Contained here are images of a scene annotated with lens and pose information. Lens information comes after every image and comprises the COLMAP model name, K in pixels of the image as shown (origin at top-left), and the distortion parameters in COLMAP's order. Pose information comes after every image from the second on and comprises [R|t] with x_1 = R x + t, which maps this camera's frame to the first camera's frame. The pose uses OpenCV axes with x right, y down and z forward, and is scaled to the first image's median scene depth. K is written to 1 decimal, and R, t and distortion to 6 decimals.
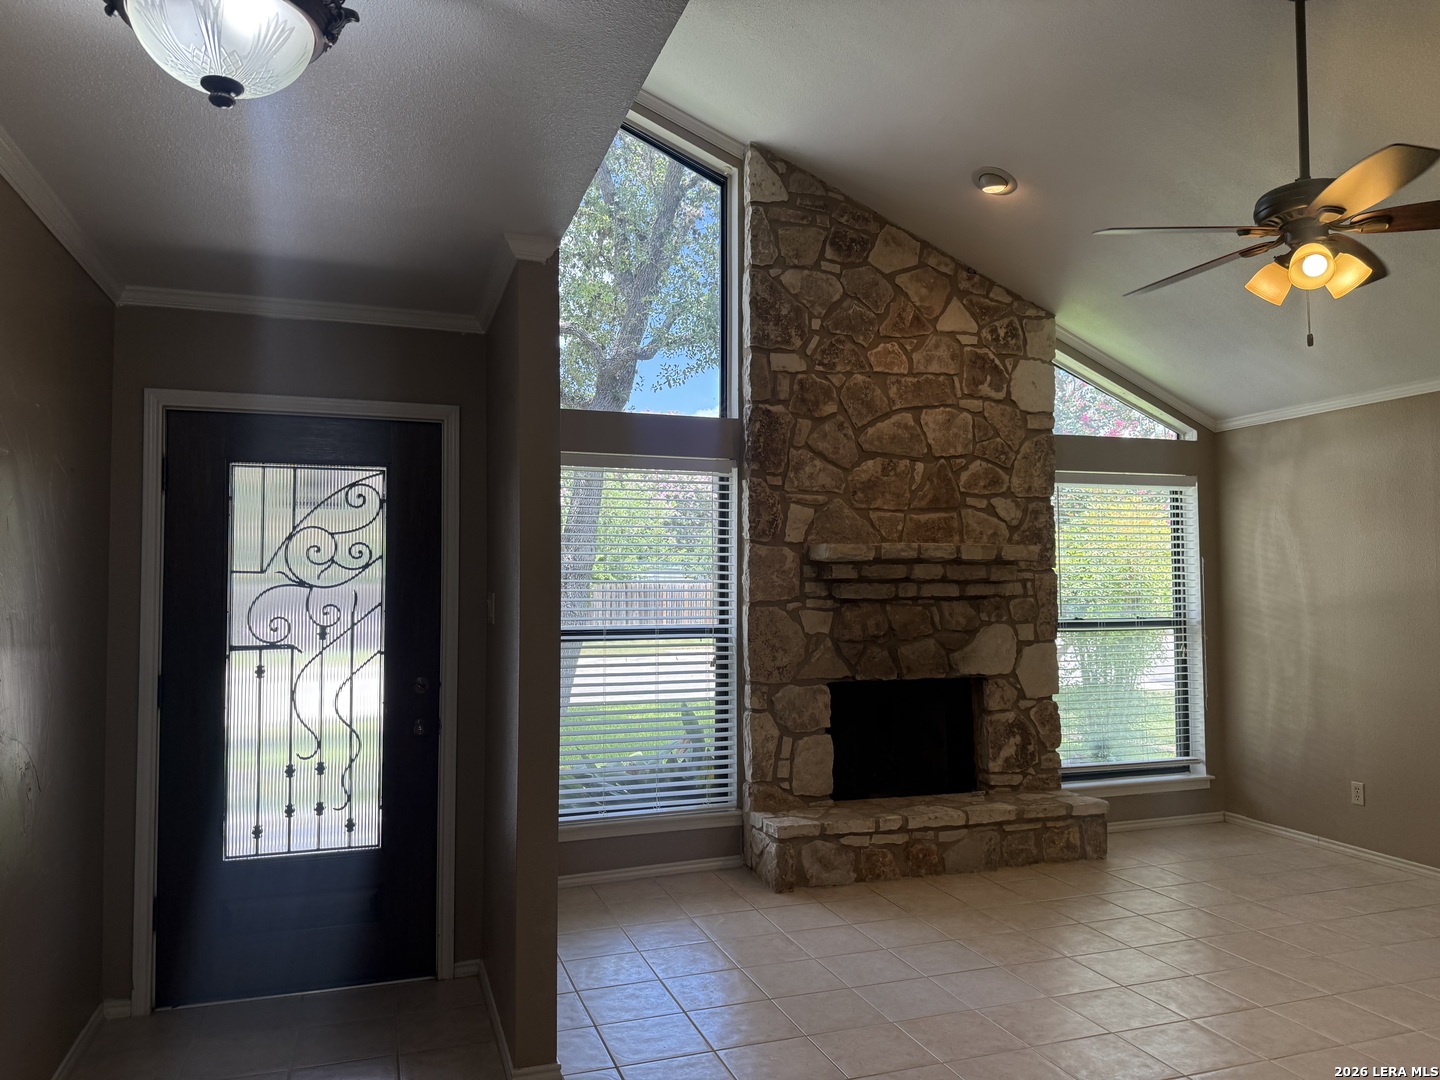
lens RADIAL K [[1013.3, 0, 717.2], [0, 1013.3, 539.4], [0, 0, 1]] dist [0.096707, -0.114108]
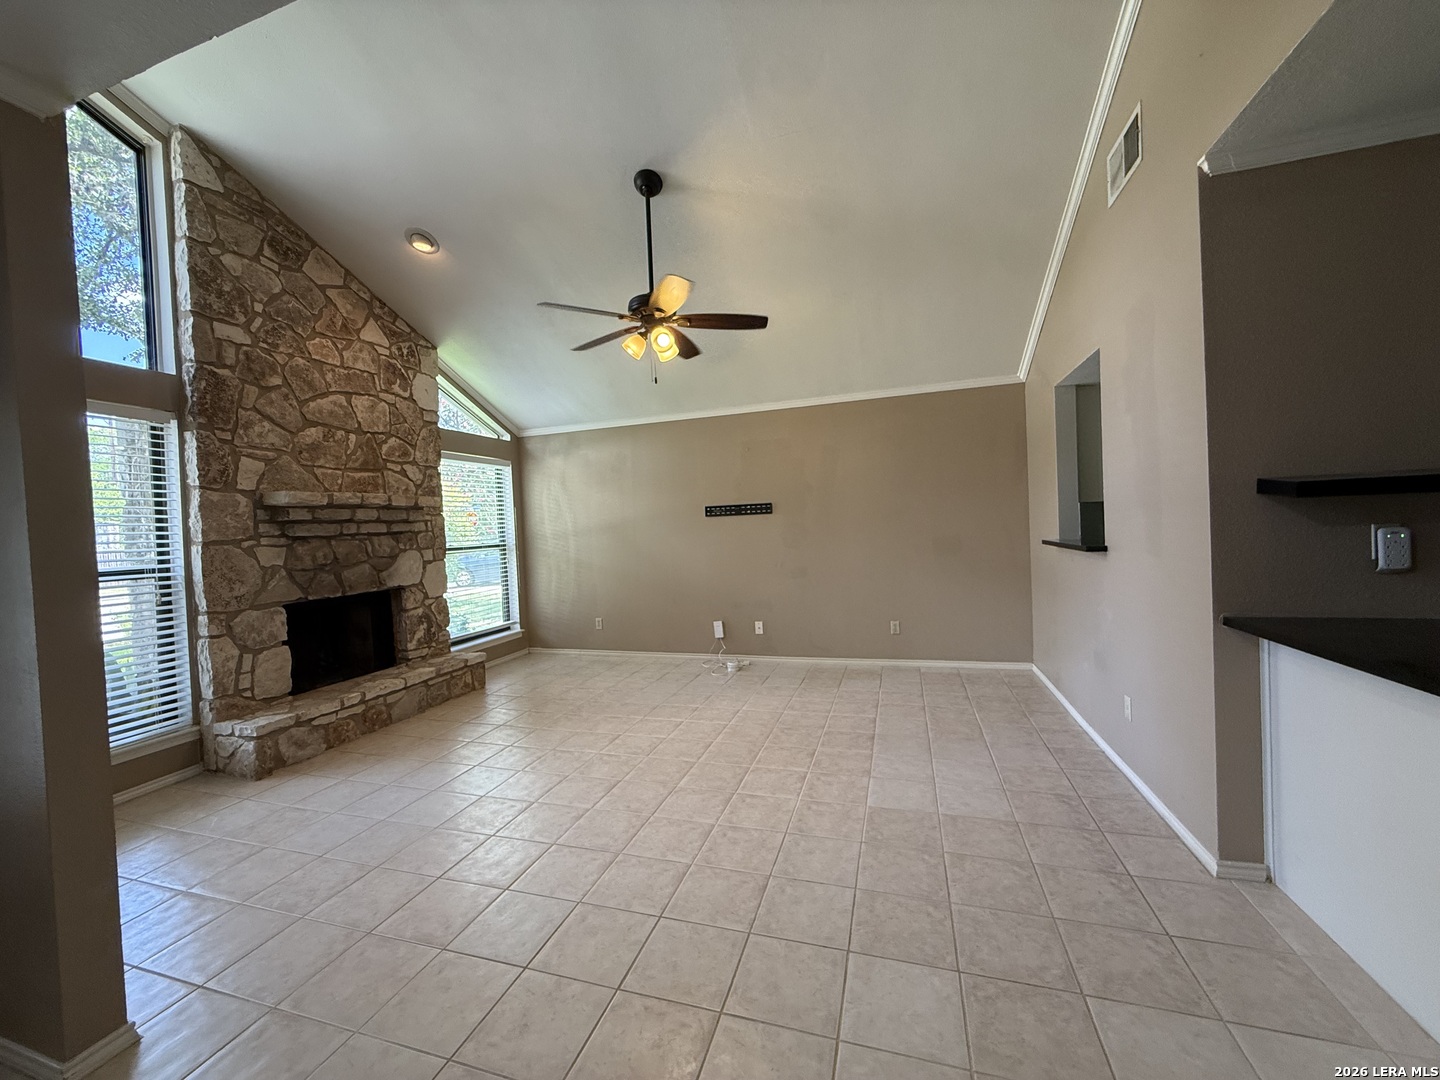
lens RADIAL K [[577.0, 0, 719.7], [0, 577.0, 538.3], [0, 0, 1]] dist [-0.000534, -0.000126]
pose [[0.590450, -0.039986, 0.806083, -0.137248], [0.004809, 0.998929, 0.046029, 0.029881], [-0.807060, -0.023302, 0.590010, 0.153602]]
